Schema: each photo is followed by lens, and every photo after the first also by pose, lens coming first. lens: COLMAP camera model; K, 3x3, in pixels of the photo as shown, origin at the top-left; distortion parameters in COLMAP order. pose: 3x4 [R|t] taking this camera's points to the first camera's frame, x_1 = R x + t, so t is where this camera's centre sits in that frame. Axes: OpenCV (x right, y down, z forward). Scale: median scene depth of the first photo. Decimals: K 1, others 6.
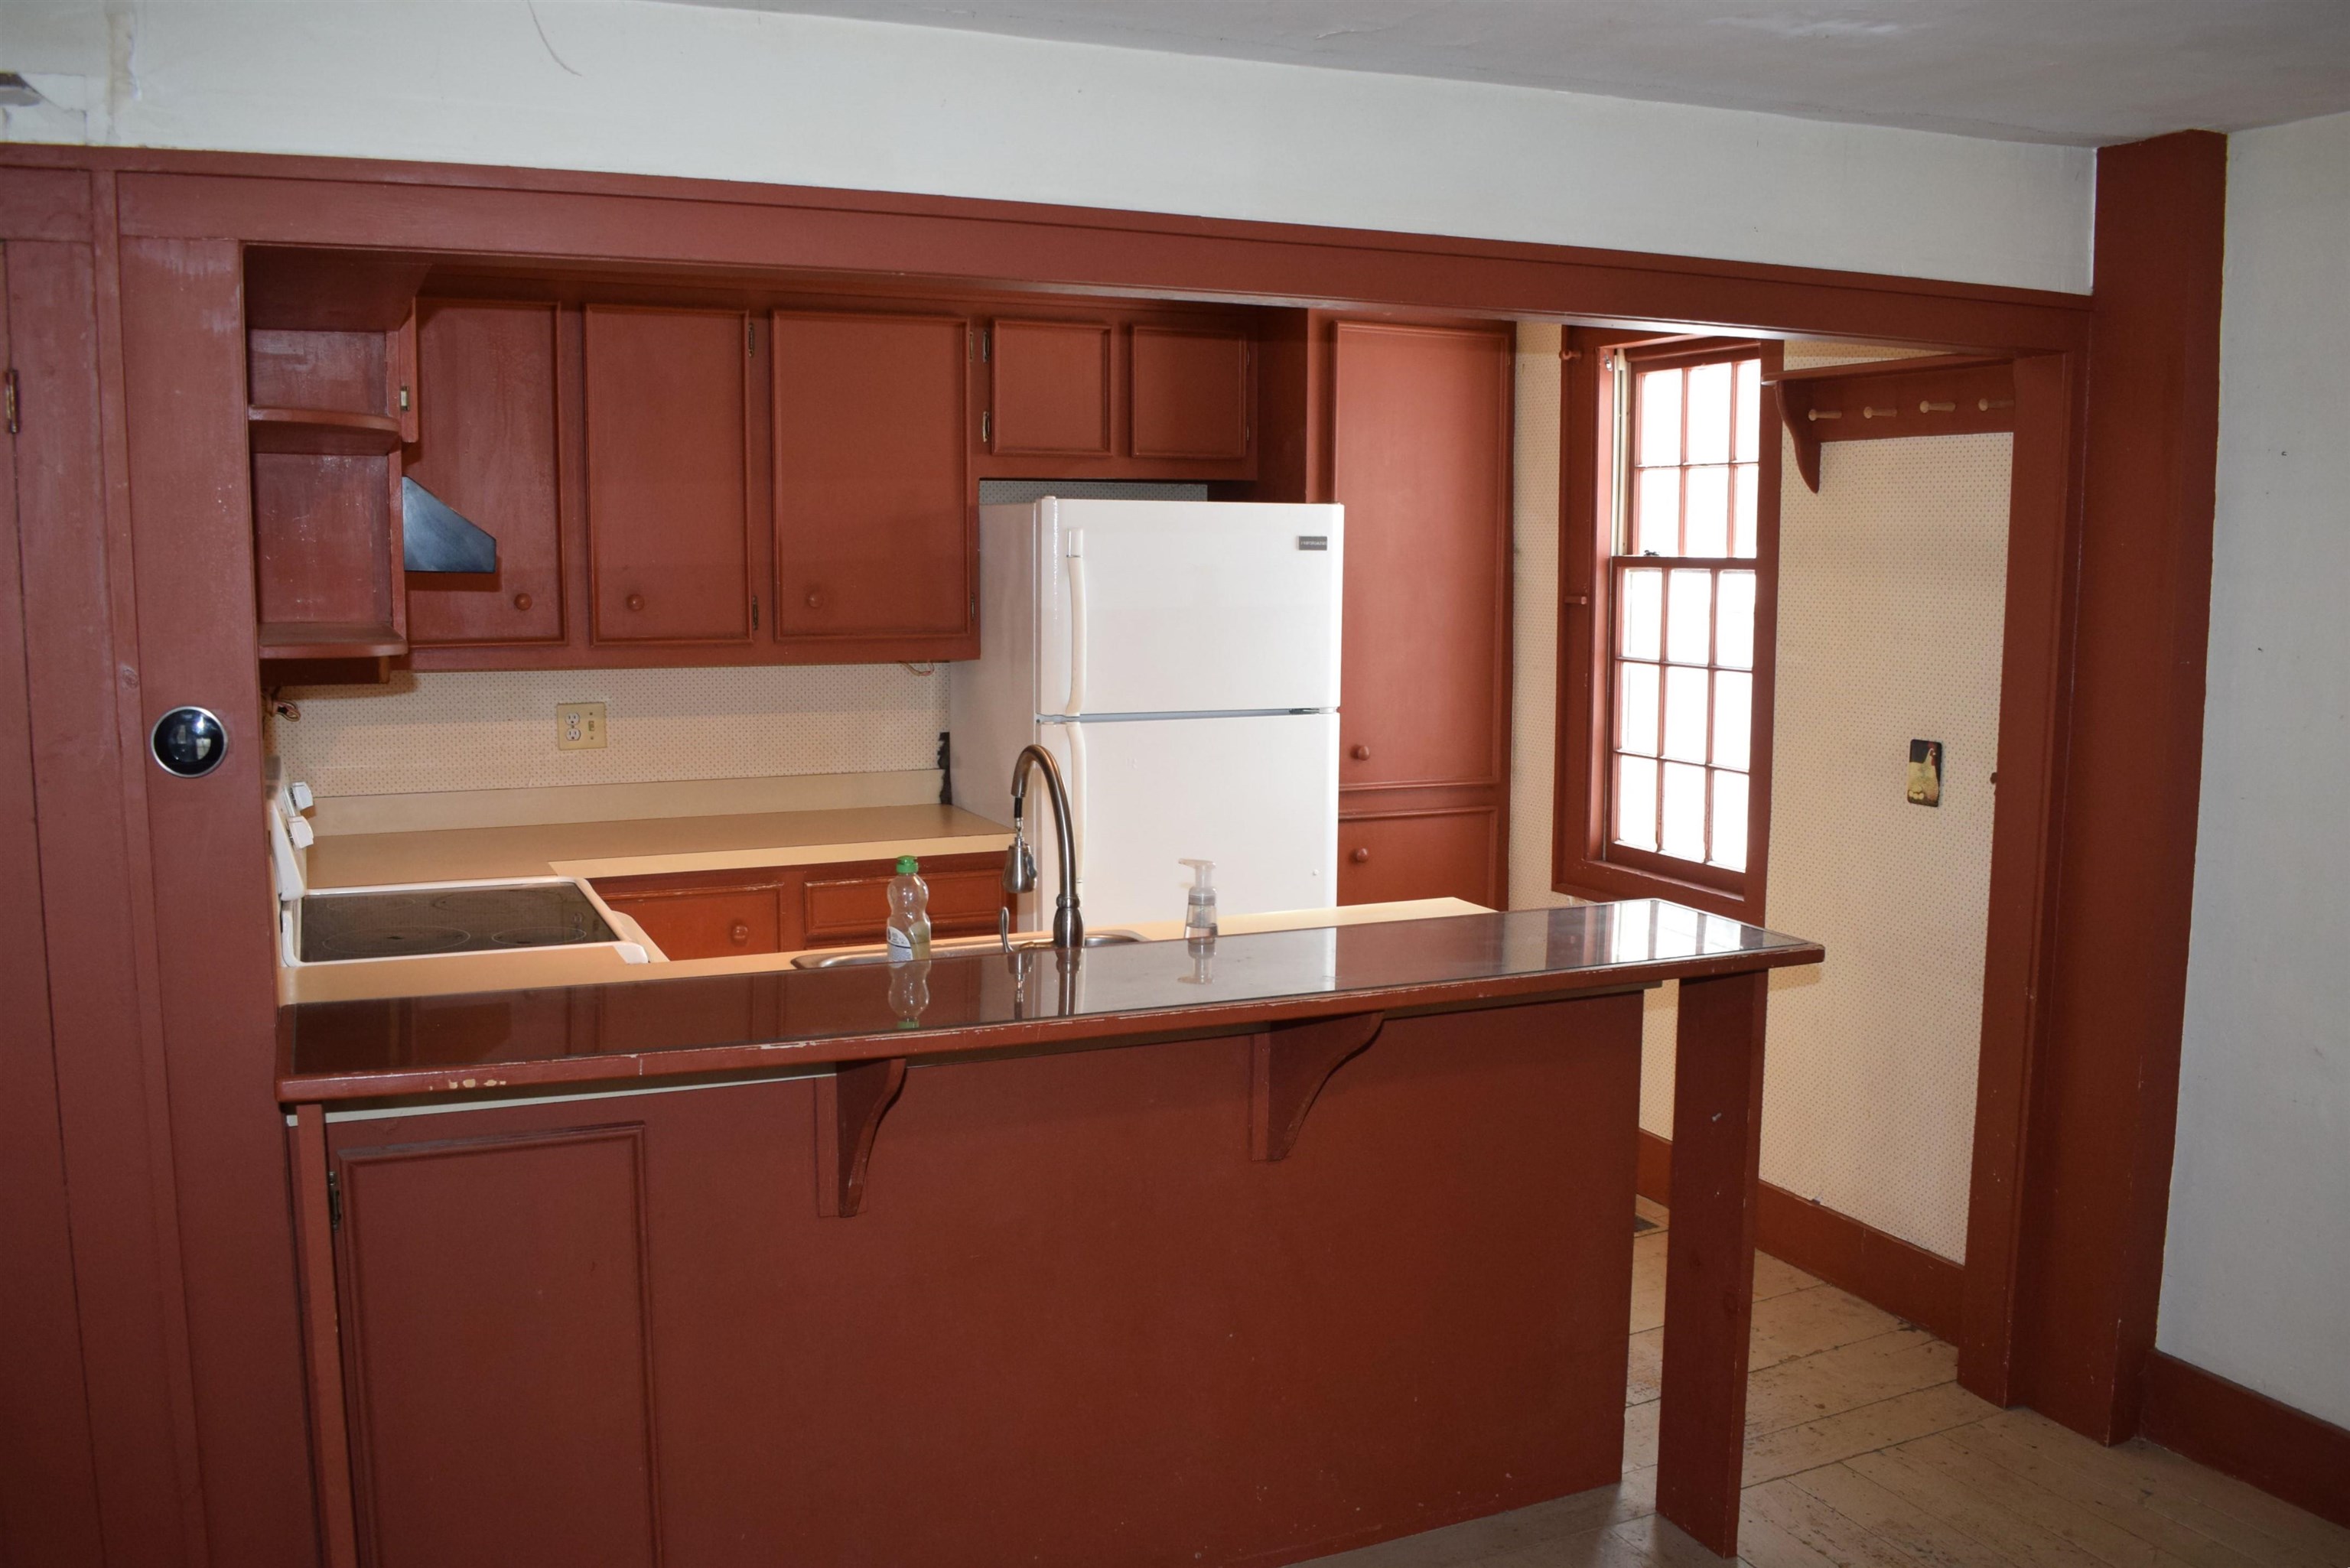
lens RADIAL K [[1972.4, 0, 1189.4], [0, 1972.4, 798.7], [0, 0, 1]] dist [-0.086043, 0.006027]
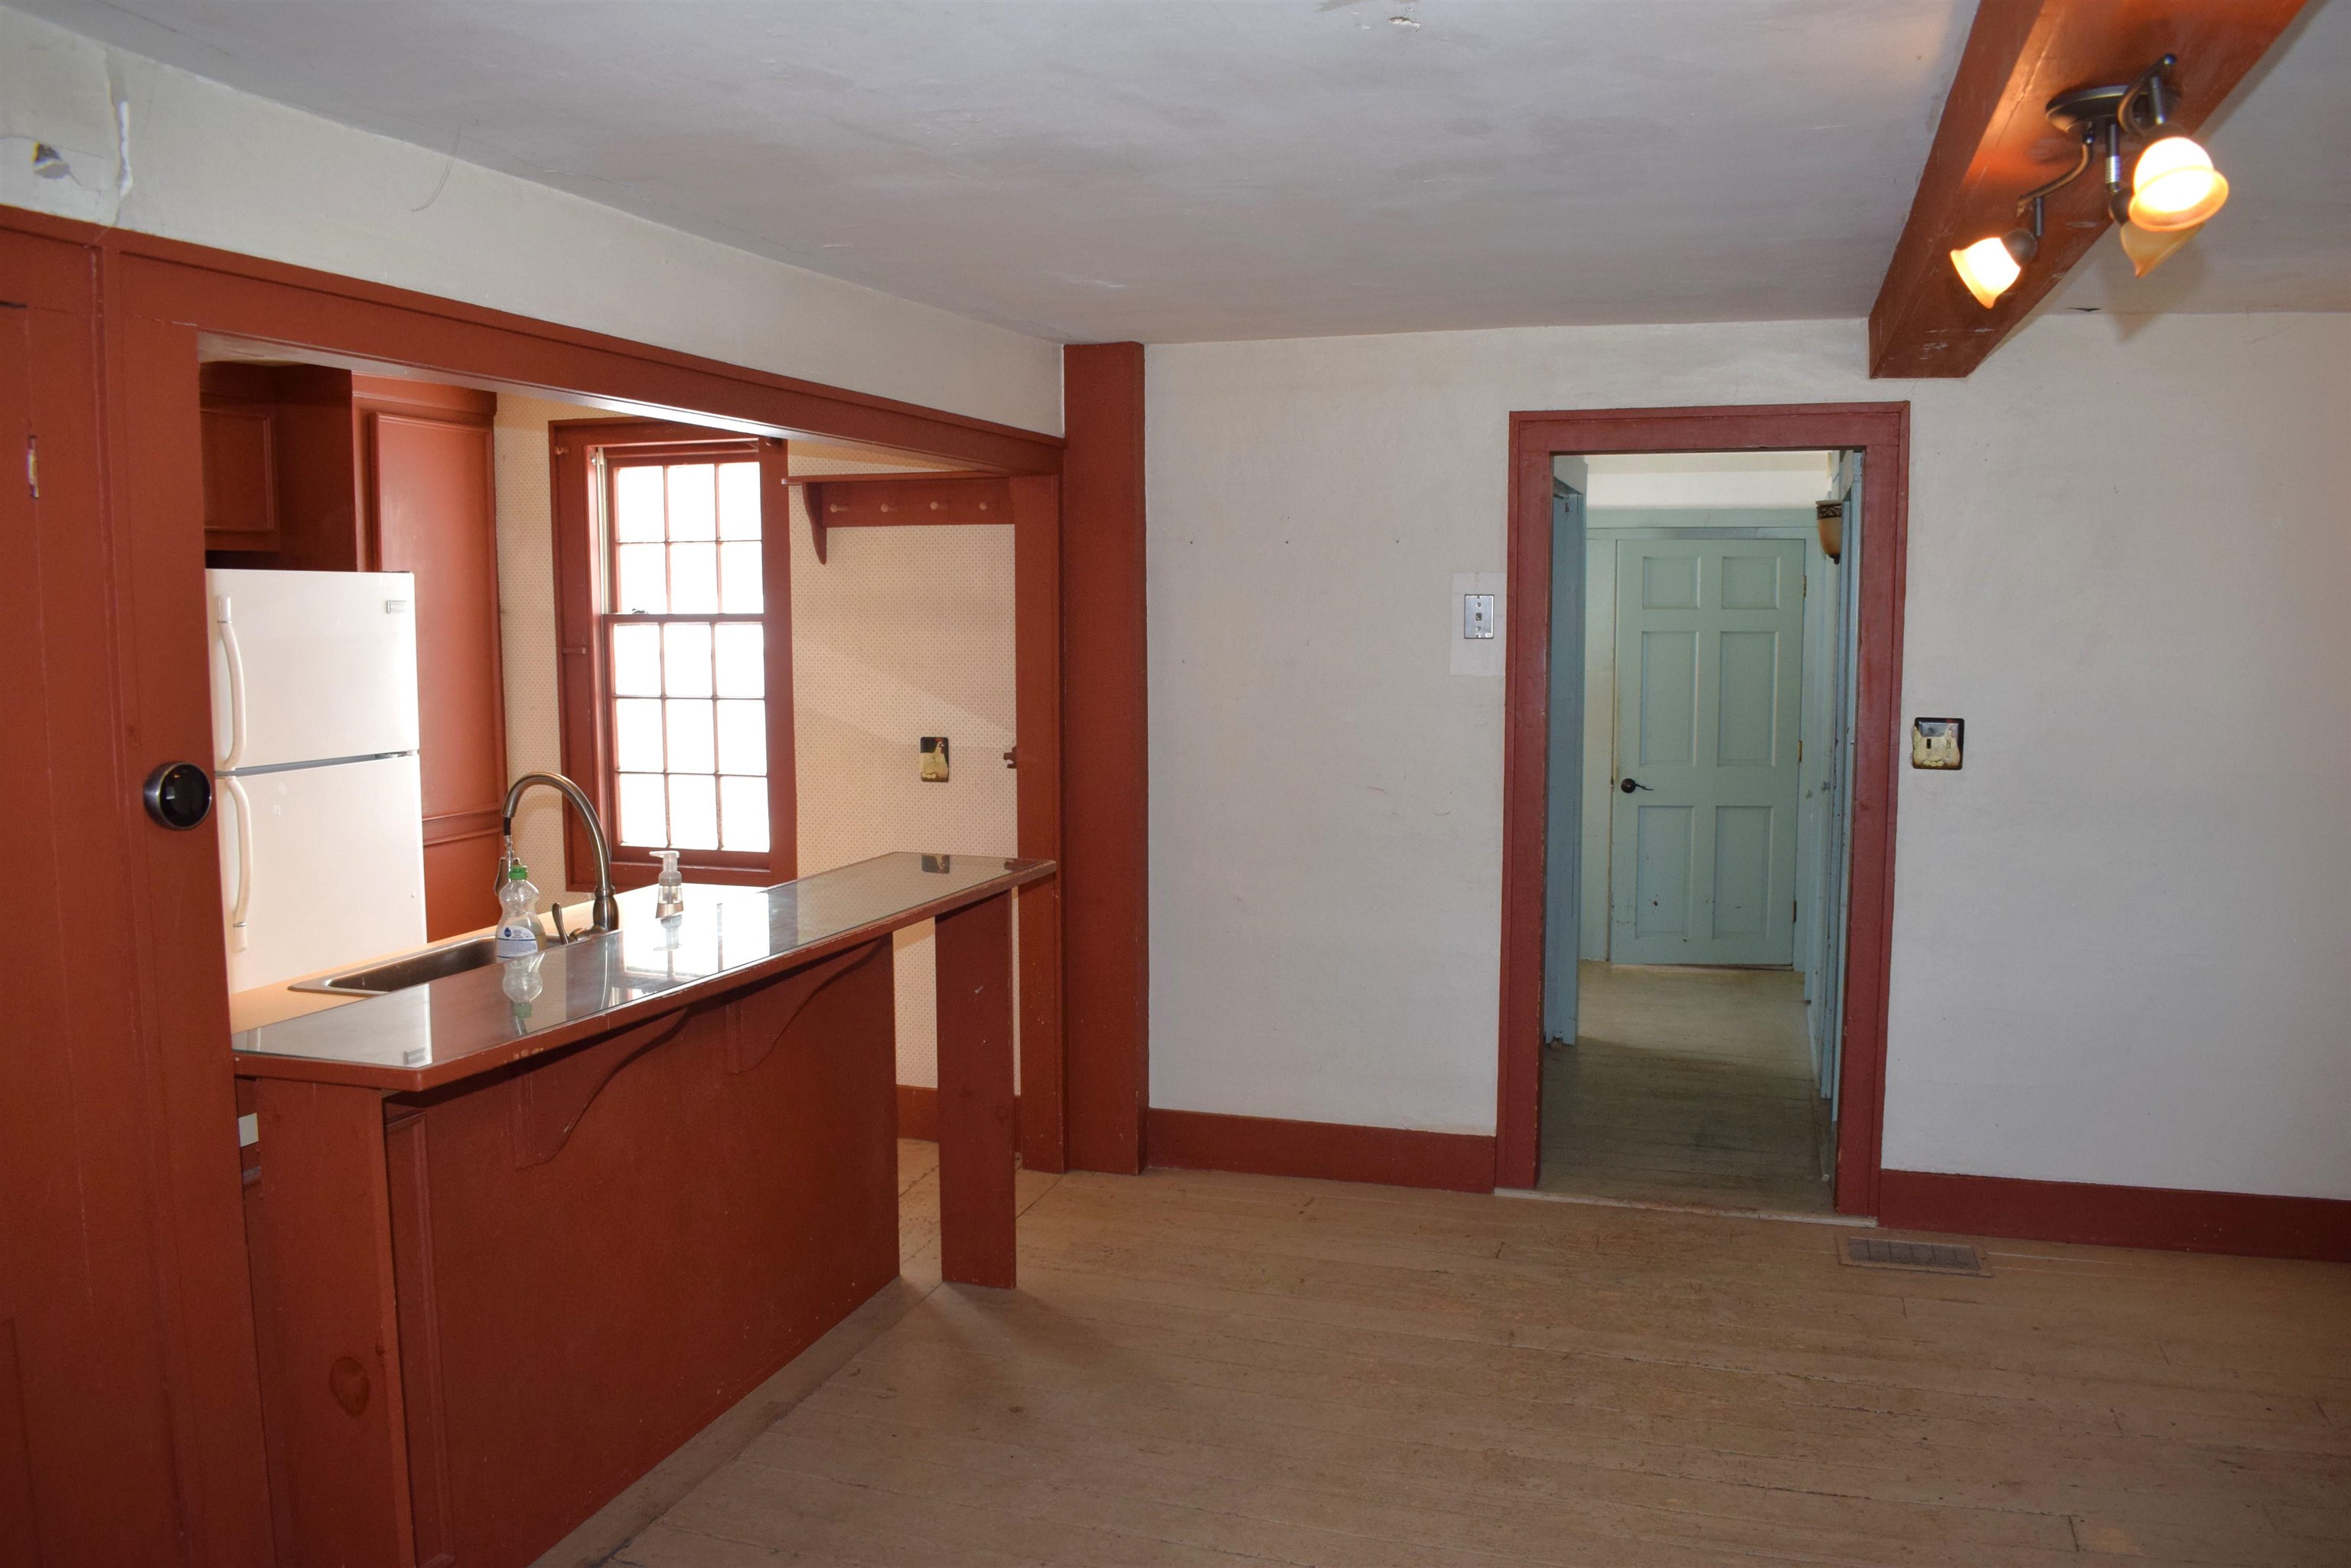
lens RADIAL K [[1802.0, 0, 1169.6], [0, 1802.0, 797.0], [0, 0, 1]] dist [-0.098223, 0.014941]
pose [[0.673203, -0.084476, 0.734616, -0.415548], [0.099782, 0.994745, 0.022948, 0.000927], [-0.732694, 0.057853, 0.678095, -0.019102]]
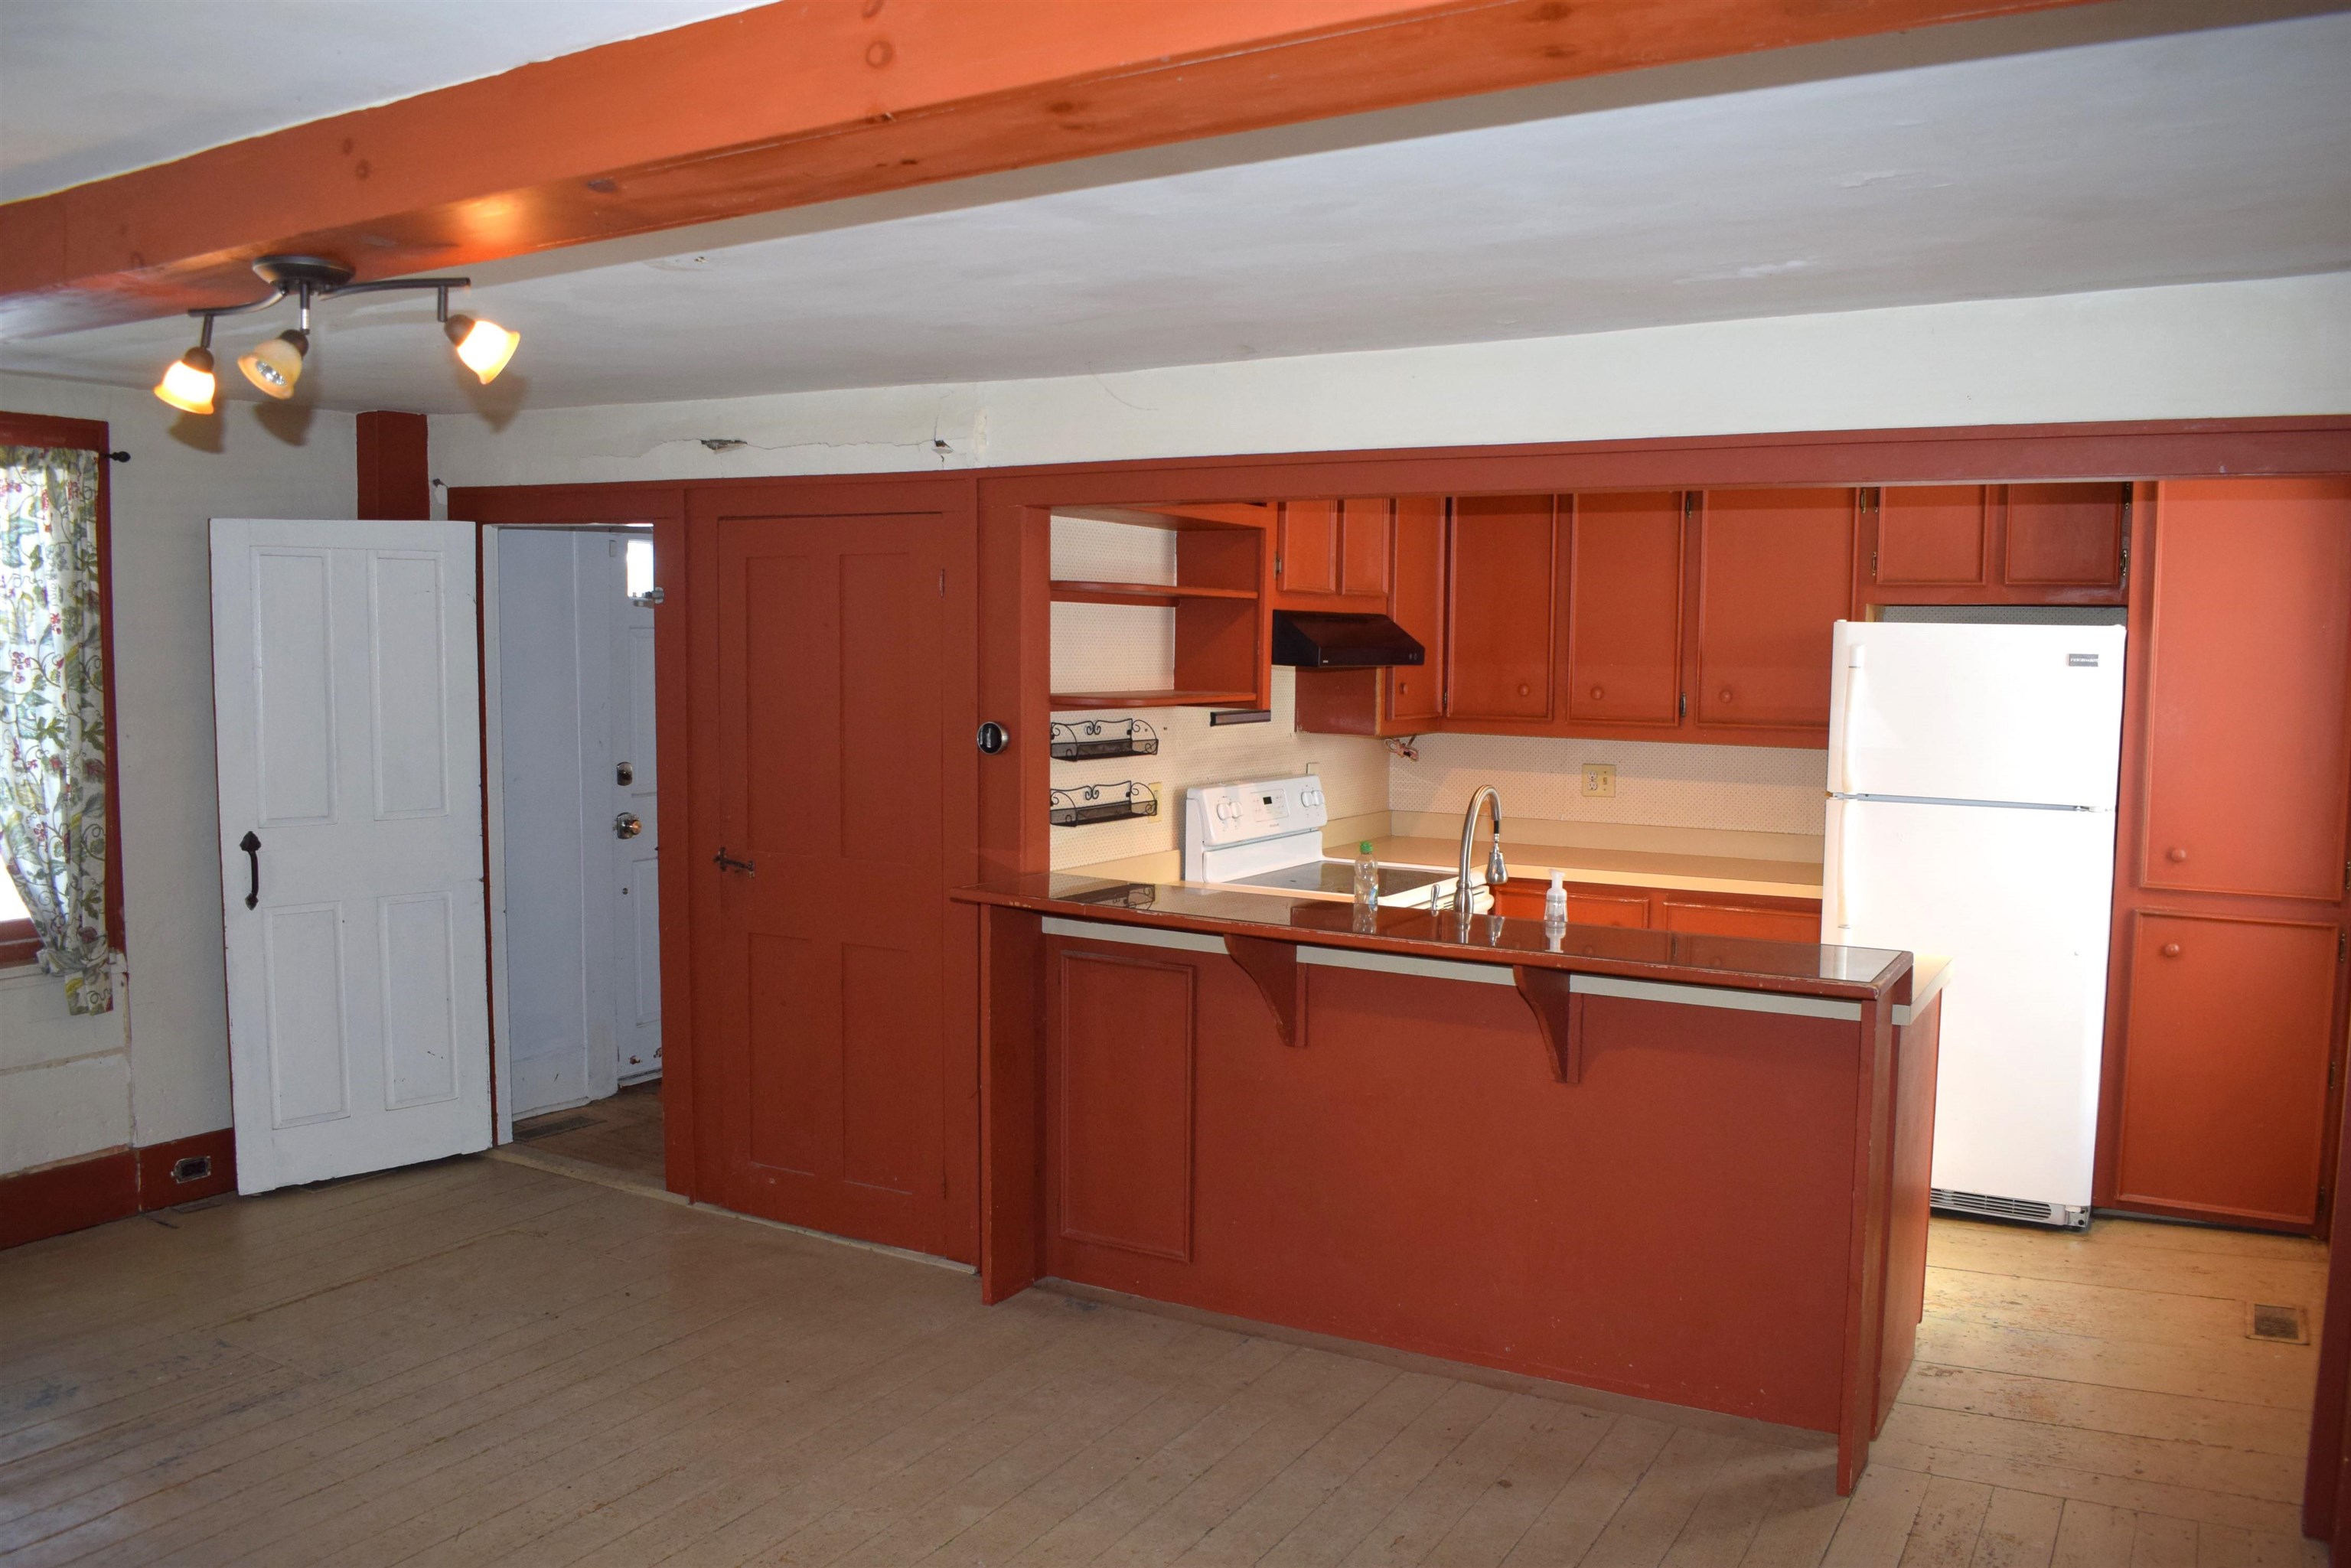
lens RADIAL K [[1802.0, 0, 1169.6], [0, 1802.0, 797.0], [0, 0, 1]] dist [-0.098223, 0.014941]
pose [[0.588269, 0.072137, -0.805442, 0.593053], [-0.111206, 0.993767, 0.007782, -0.001001], [0.800983, 0.084992, 0.592624, -0.013221]]
